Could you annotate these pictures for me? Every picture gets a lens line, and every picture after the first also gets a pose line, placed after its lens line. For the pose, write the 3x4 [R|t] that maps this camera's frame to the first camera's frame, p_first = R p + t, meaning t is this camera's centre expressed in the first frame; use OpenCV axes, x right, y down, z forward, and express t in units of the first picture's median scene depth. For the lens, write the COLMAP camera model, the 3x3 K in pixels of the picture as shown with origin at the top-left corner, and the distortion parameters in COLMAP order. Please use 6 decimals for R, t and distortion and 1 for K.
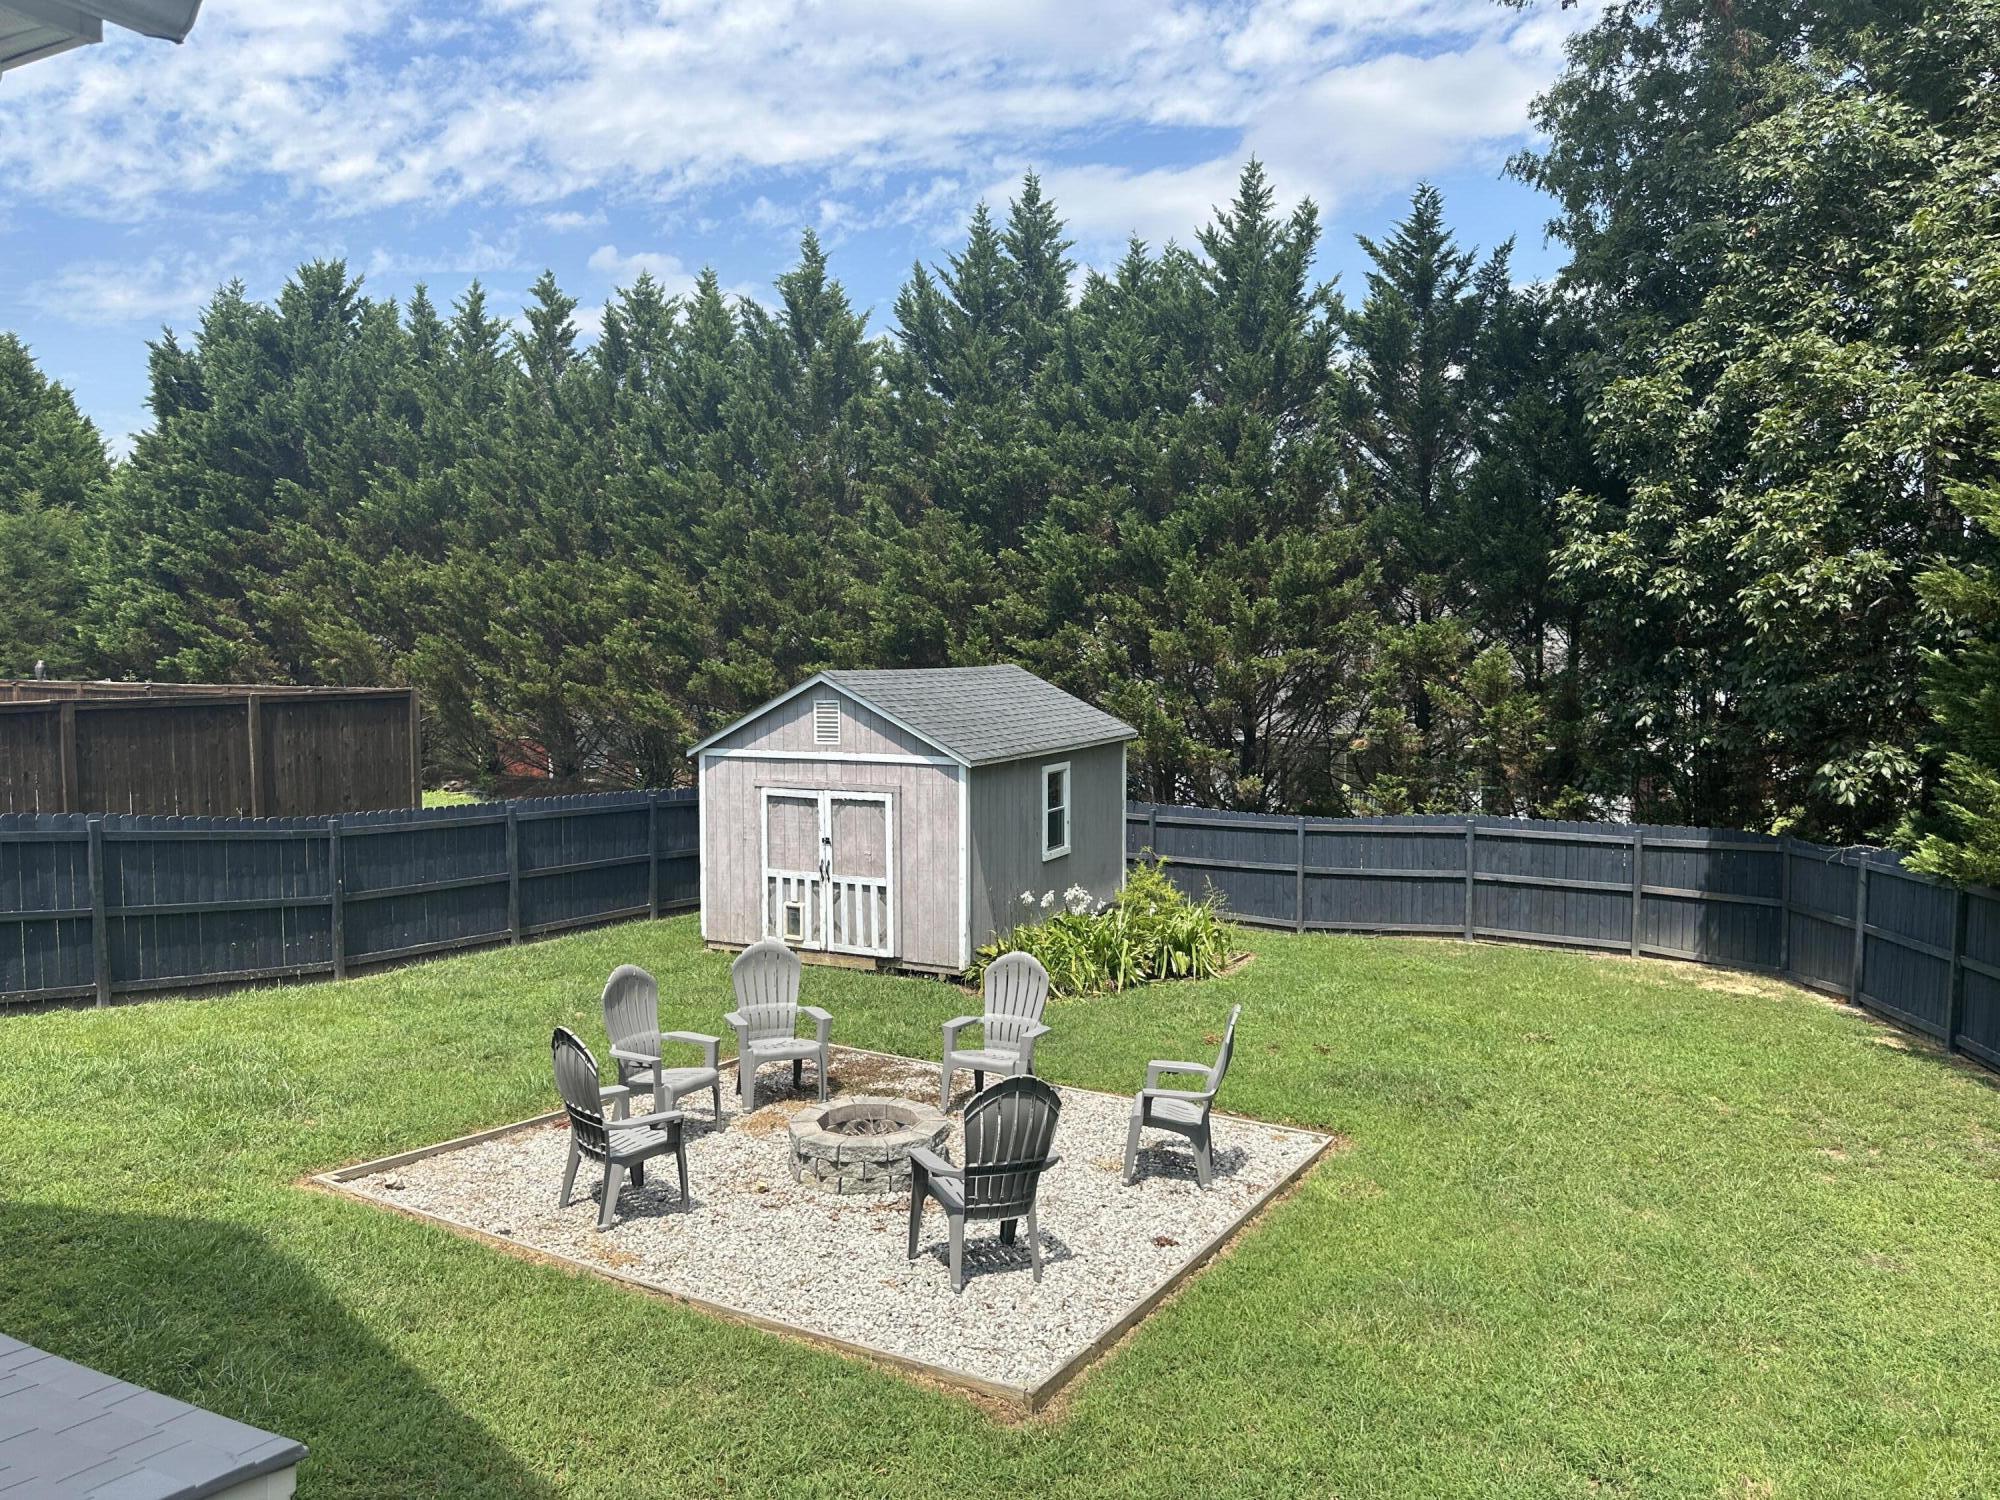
lens RADIAL K [[1419.6, 0, 1002.8], [0, 1419.6, 760.1], [0, 0, 1]] dist [0.073306, -0.101403]
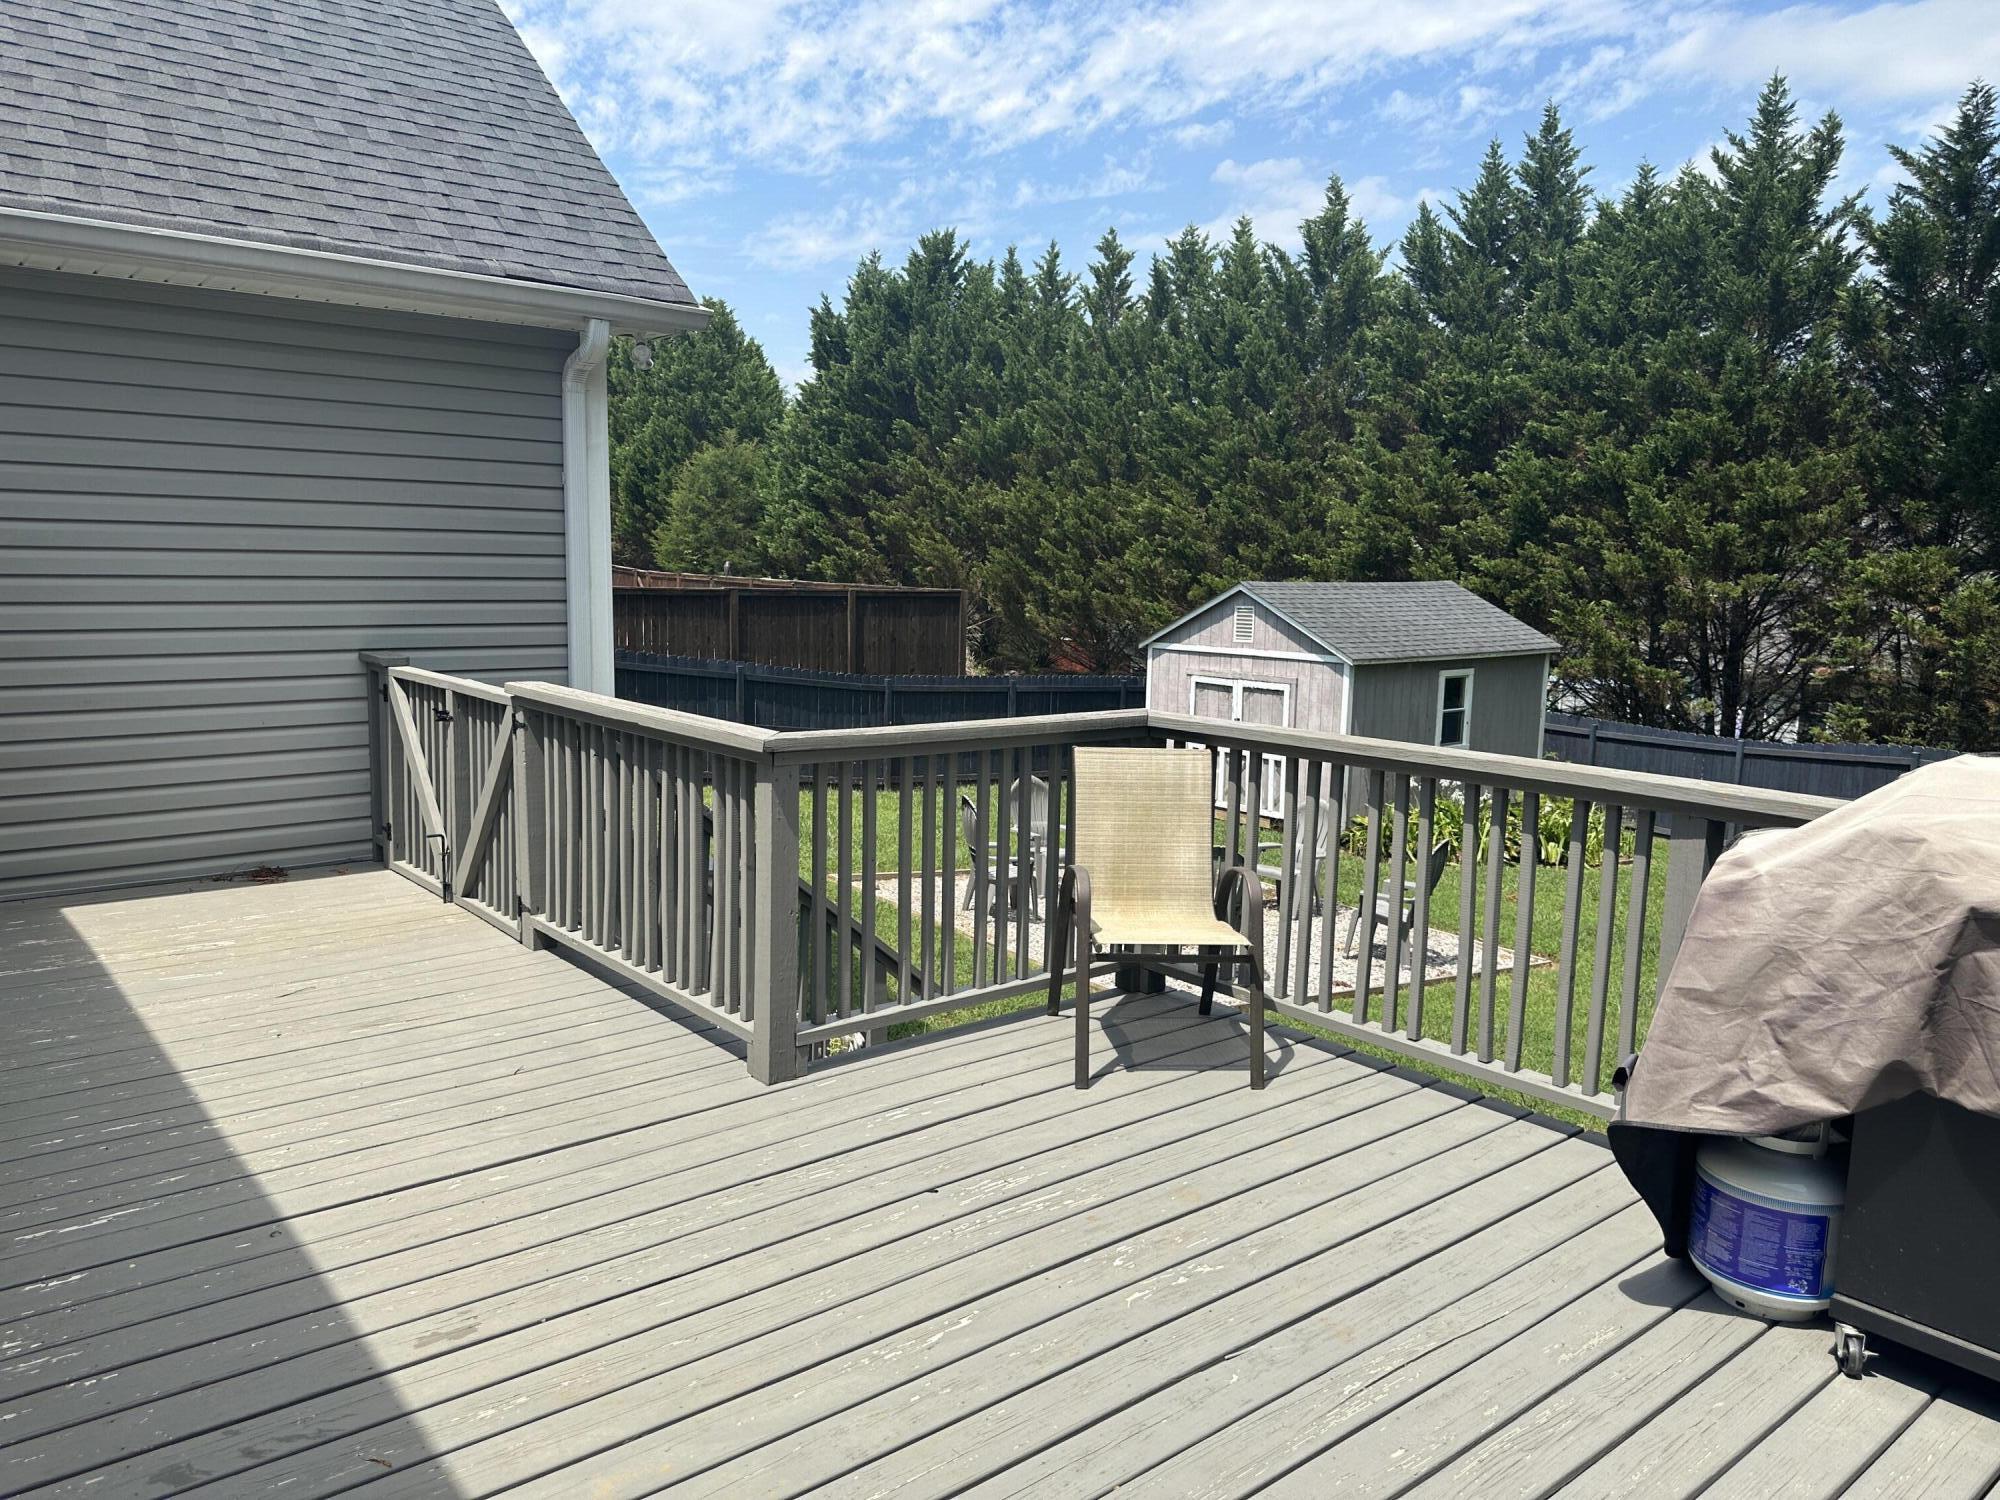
lens RADIAL K [[1423.0, 0, 975.3], [0, 1423.0, 751.7], [0, 0, 1]] dist [0.156657, -0.323623]
pose [[0.908540, 0.076098, -0.410808, 0.108694], [-0.055272, 0.996522, 0.062357, 0.011323], [0.414125, -0.033948, 0.909587, -0.131849]]
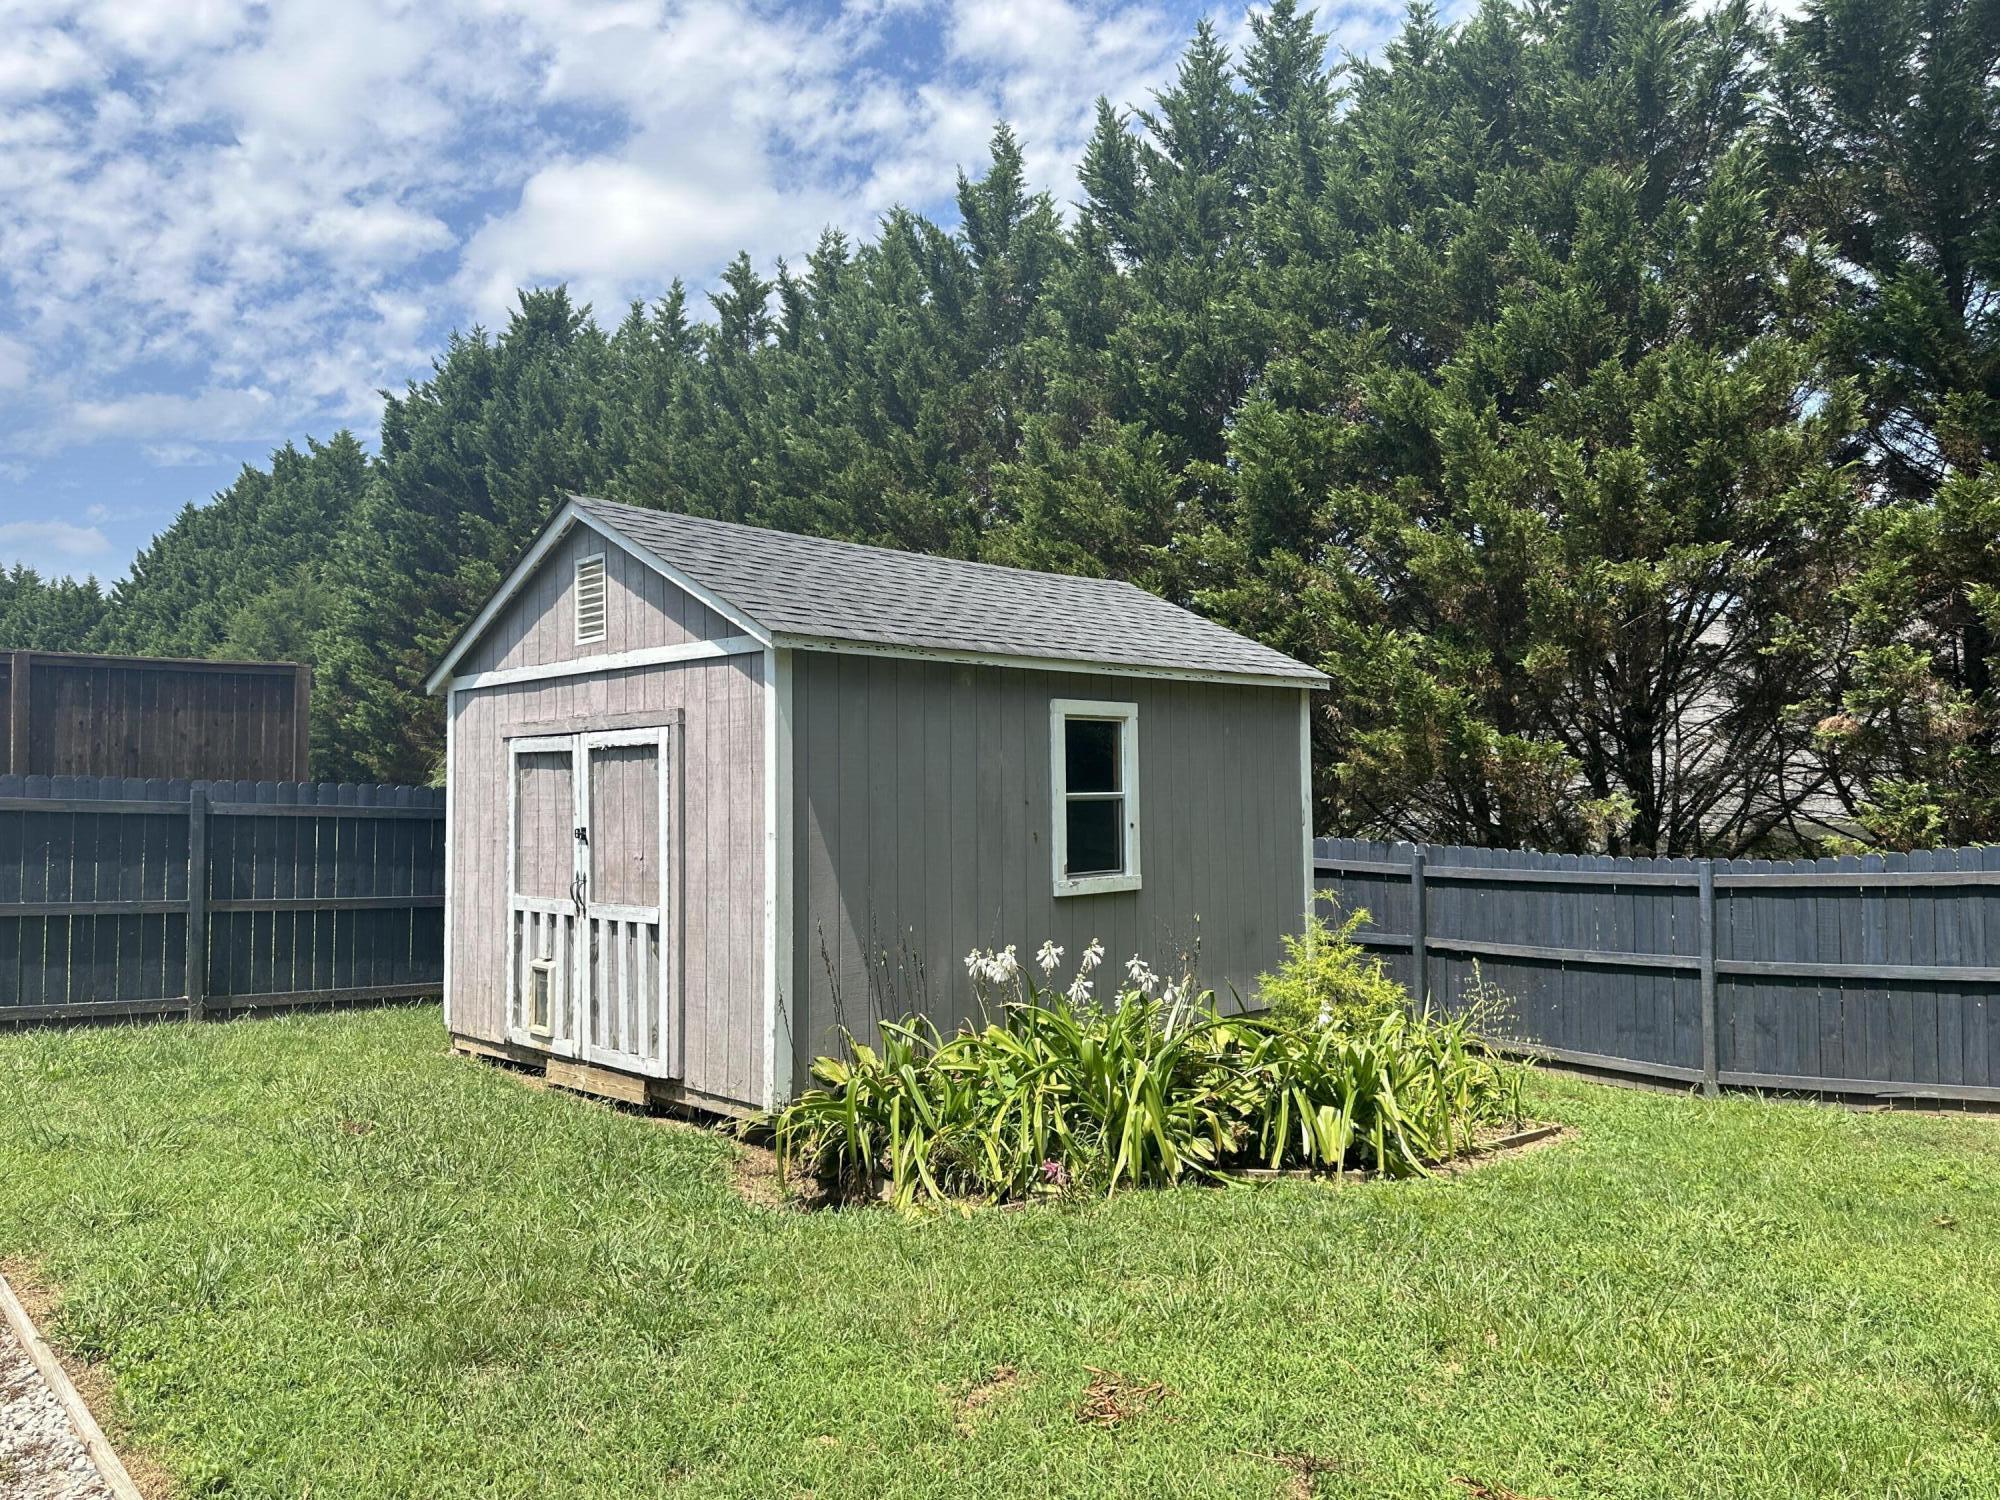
lens RADIAL K [[1409.5, 0, 1000.0], [0, 1409.5, 750.0], [0, 0, 1]] dist [0.075565, -0.109911]
pose [[0.949789, -0.016692, -0.312447, 0.103444], [-0.017914, 0.994037, -0.107559, 0.047395], [0.312379, 0.107755, 0.943826, 0.346973]]
